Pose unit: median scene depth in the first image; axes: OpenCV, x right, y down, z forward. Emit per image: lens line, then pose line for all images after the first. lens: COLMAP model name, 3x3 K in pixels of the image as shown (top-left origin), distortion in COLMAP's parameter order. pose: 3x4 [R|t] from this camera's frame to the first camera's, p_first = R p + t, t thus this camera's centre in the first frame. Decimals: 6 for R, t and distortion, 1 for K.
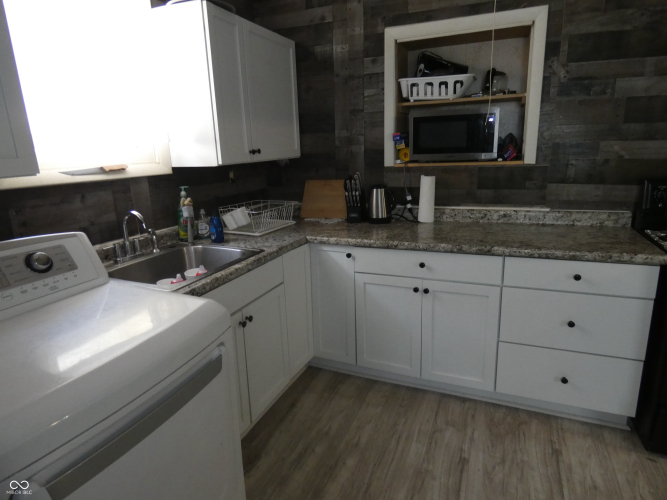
lens RADIAL K [[408.1, 0, 335.7], [0, 408.1, 250.9], [0, 0, 1]] dist [-0.002468, -0.004953]
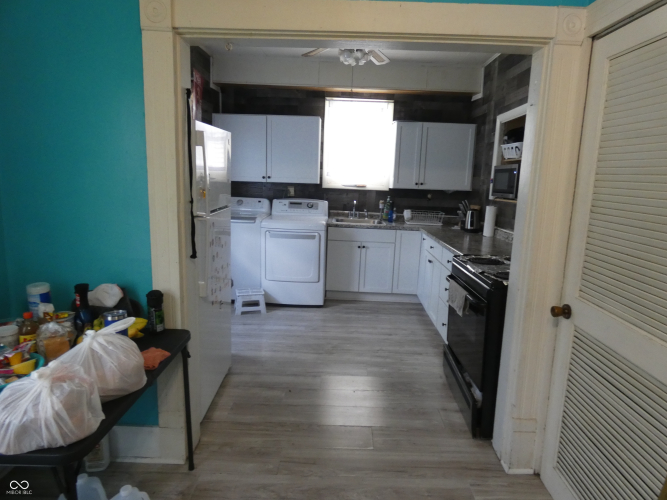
lens RADIAL K [[408.1, 0, 334.1], [0, 408.1, 249.8], [0, 0, 1]] dist [-0.002468, -0.004953]
pose [[0.354098, 0.201473, -0.913249, 1.788181], [-0.284636, 0.953409, 0.099970, -0.012855], [0.890841, 0.224544, 0.394947, -0.131577]]
